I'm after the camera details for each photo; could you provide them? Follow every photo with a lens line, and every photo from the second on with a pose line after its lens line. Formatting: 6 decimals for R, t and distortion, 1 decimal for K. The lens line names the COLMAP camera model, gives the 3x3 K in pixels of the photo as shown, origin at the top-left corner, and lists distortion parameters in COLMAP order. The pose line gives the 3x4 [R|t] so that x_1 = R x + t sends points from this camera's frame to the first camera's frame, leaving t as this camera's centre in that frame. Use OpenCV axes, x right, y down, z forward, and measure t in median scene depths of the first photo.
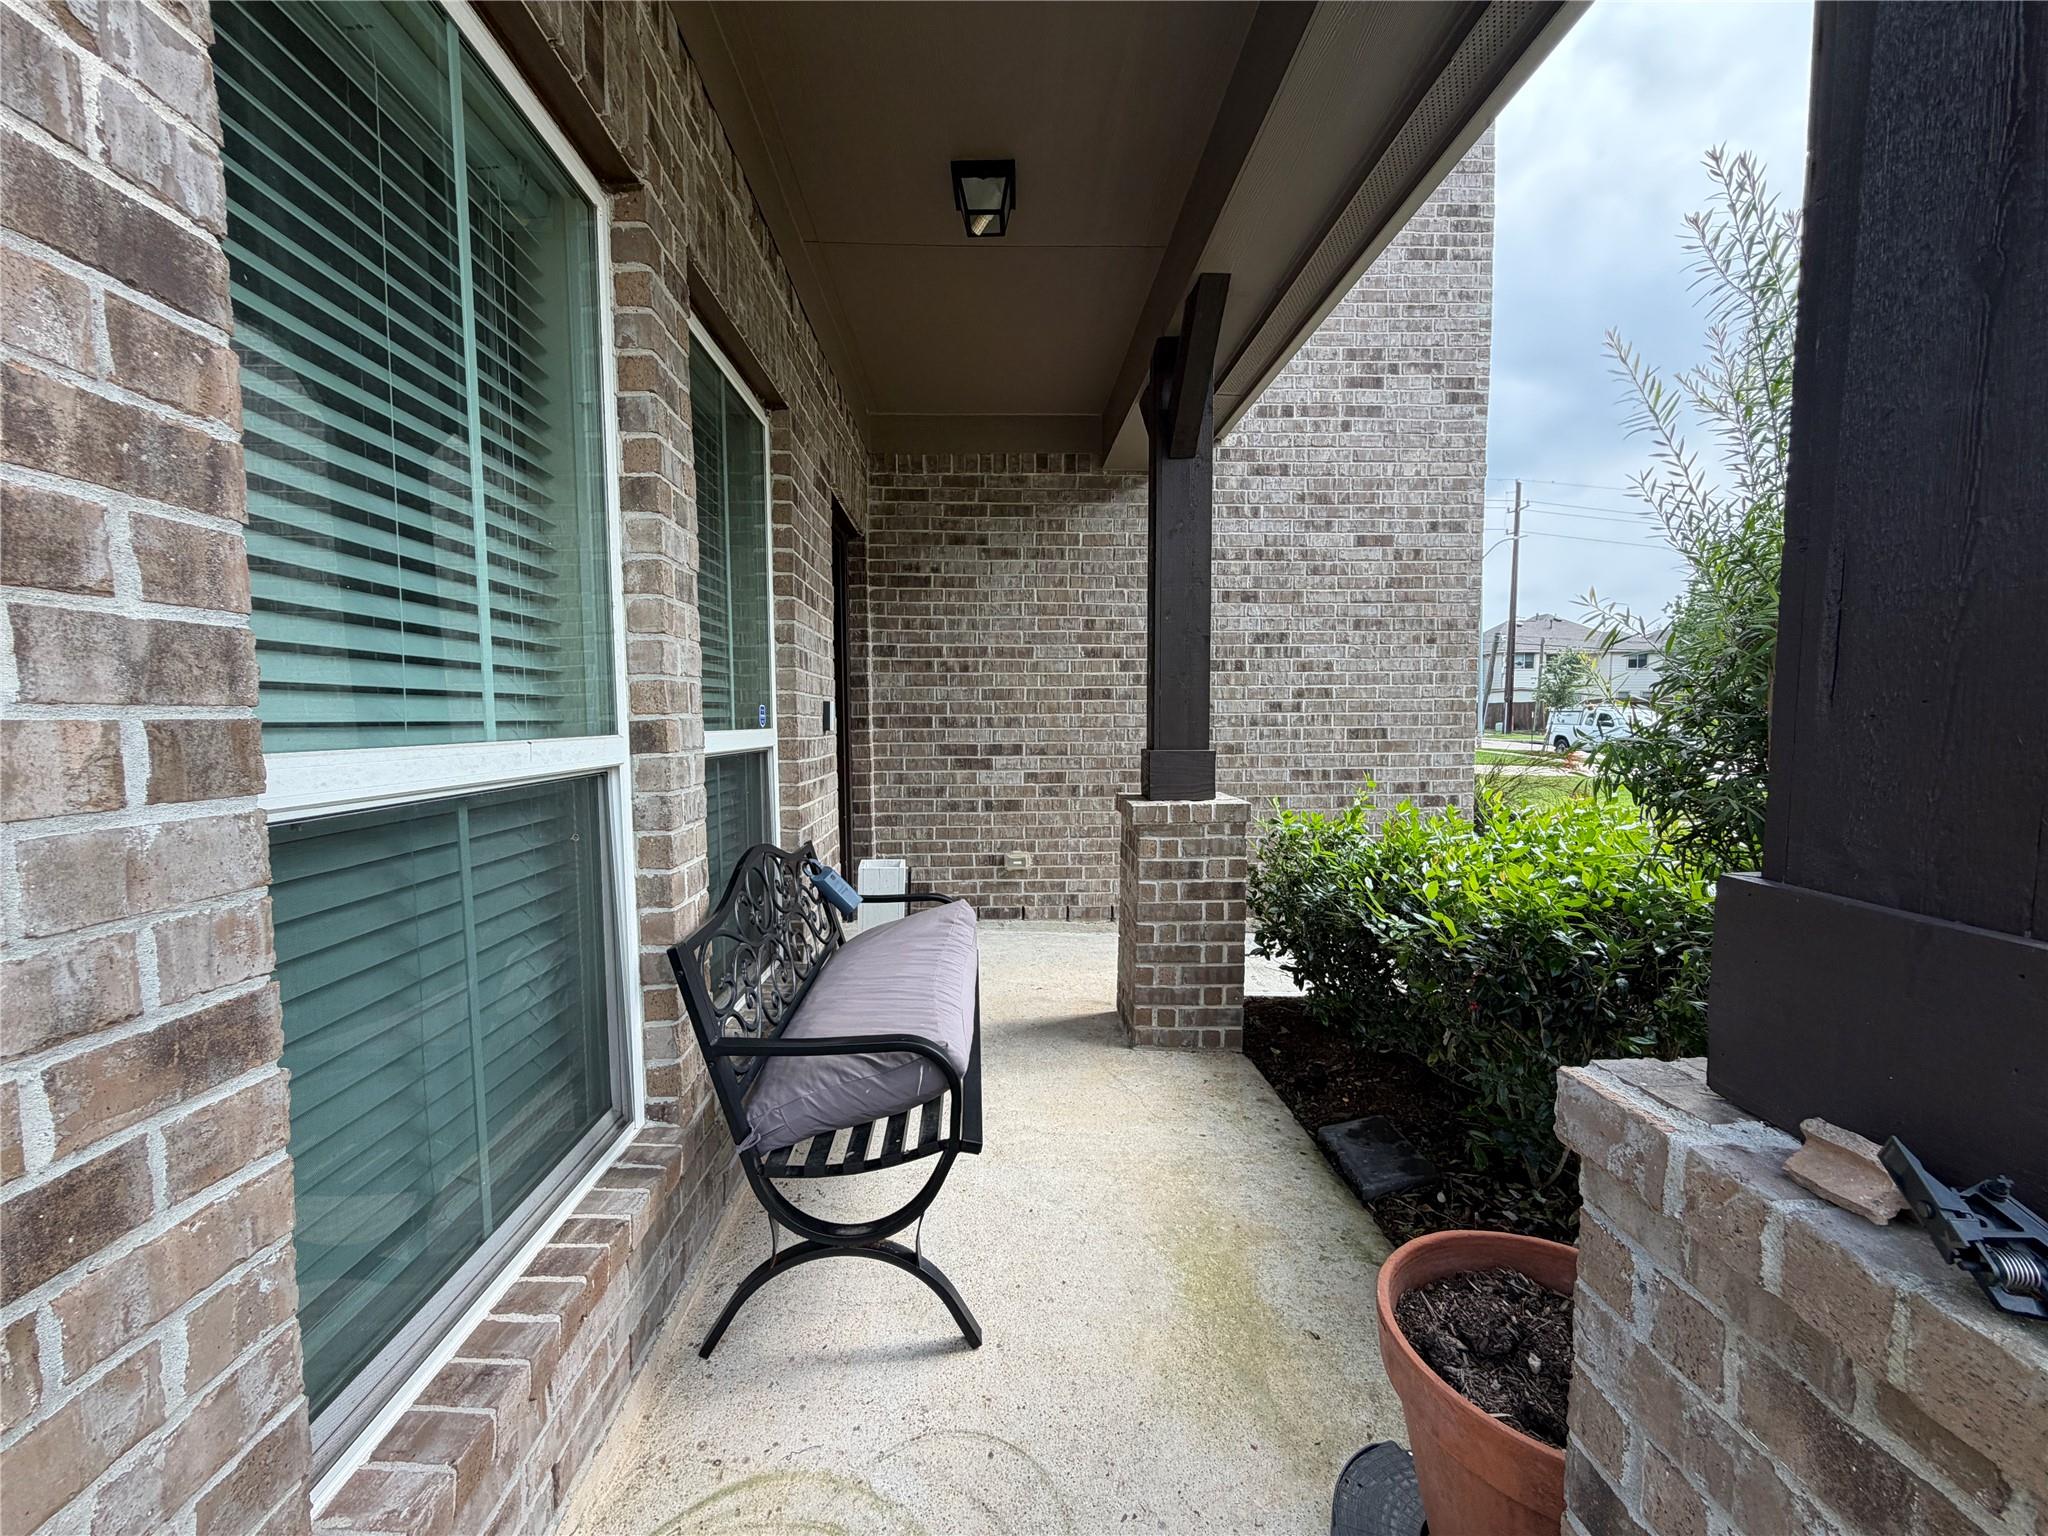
lens RADIAL K [[818.2, 0, 1020.0], [0, 818.2, 771.1], [0, 0, 1]] dist [-0.000458, -0.000240]
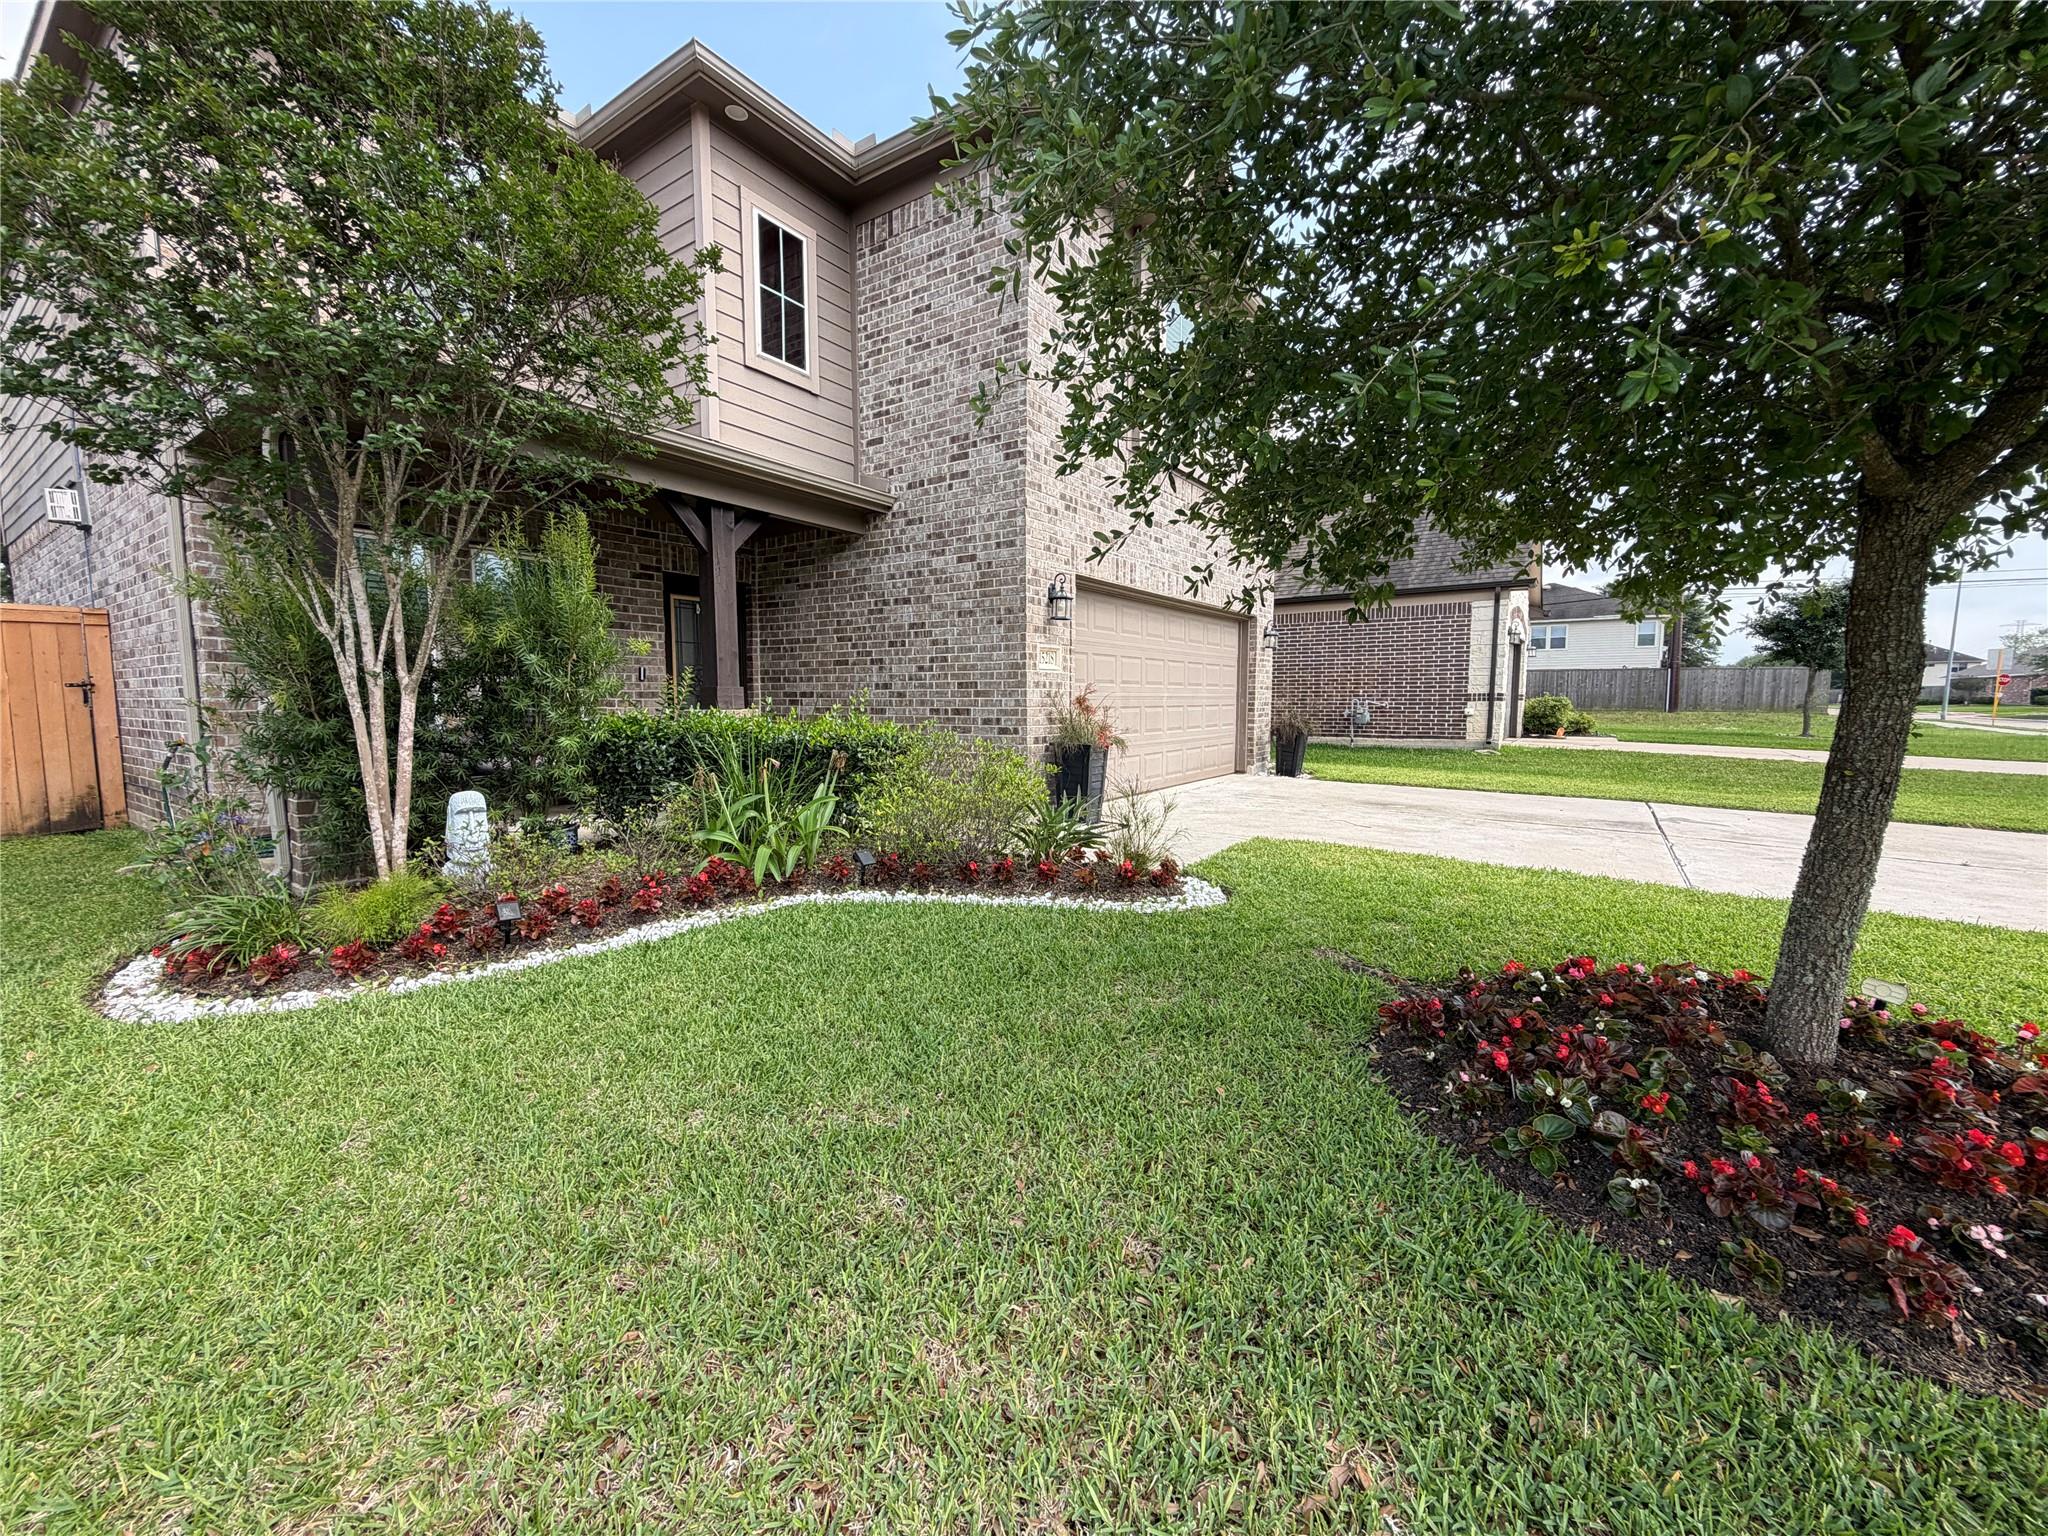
lens RADIAL K [[818.2, 0, 1020.0], [0, 818.2, 771.1], [0, 0, 1]] dist [-0.000458, -0.000240]
pose [[0.798344, 0.058865, -0.599318, 1.456160], [-0.045216, 0.998261, 0.037818, 0.053170], [0.600502, -0.003093, 0.799618, -0.166068]]
